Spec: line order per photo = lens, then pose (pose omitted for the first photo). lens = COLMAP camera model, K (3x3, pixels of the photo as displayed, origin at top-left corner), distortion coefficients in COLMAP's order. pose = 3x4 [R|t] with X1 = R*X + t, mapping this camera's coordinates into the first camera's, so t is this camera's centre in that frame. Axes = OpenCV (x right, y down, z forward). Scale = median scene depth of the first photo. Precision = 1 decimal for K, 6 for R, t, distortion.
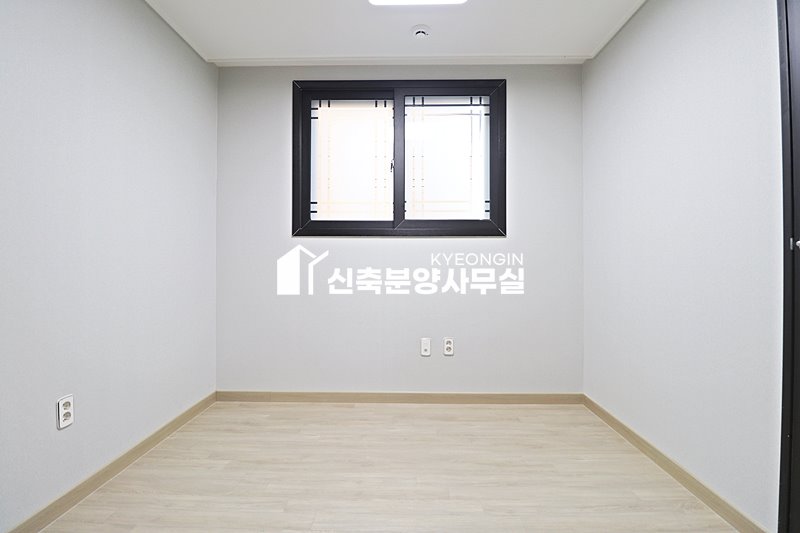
lens RADIAL K [[386.9, 0, 400.6], [0, 386.9, 258.4], [0, 0, 1]] dist [0.094800, 0.000034]
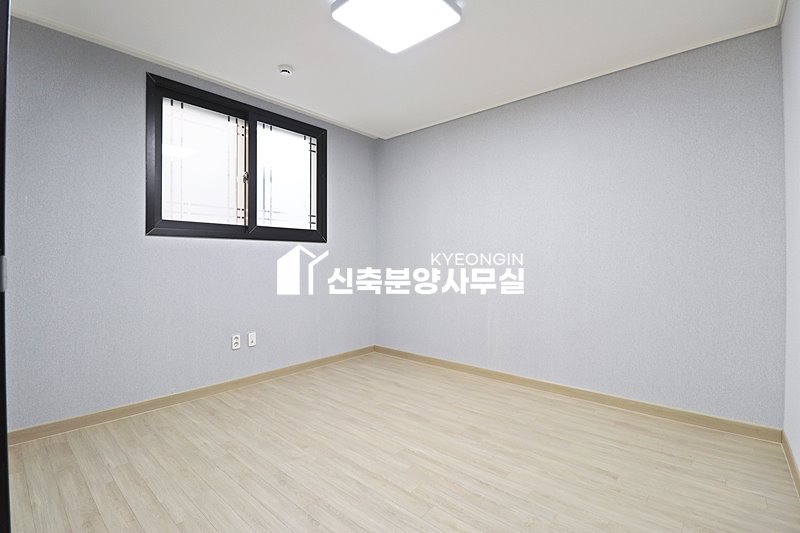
lens RADIAL K [[371.7, 0, 400.0], [0, 371.7, 266.5], [0, 0, 1]] dist [-0.001252, -0.000071]
pose [[0.651980, -0.013514, 0.758116, -0.545952], [0.008902, 0.999909, 0.010169, 0.014010], [-0.758184, 0.000119, 0.652040, -0.040097]]
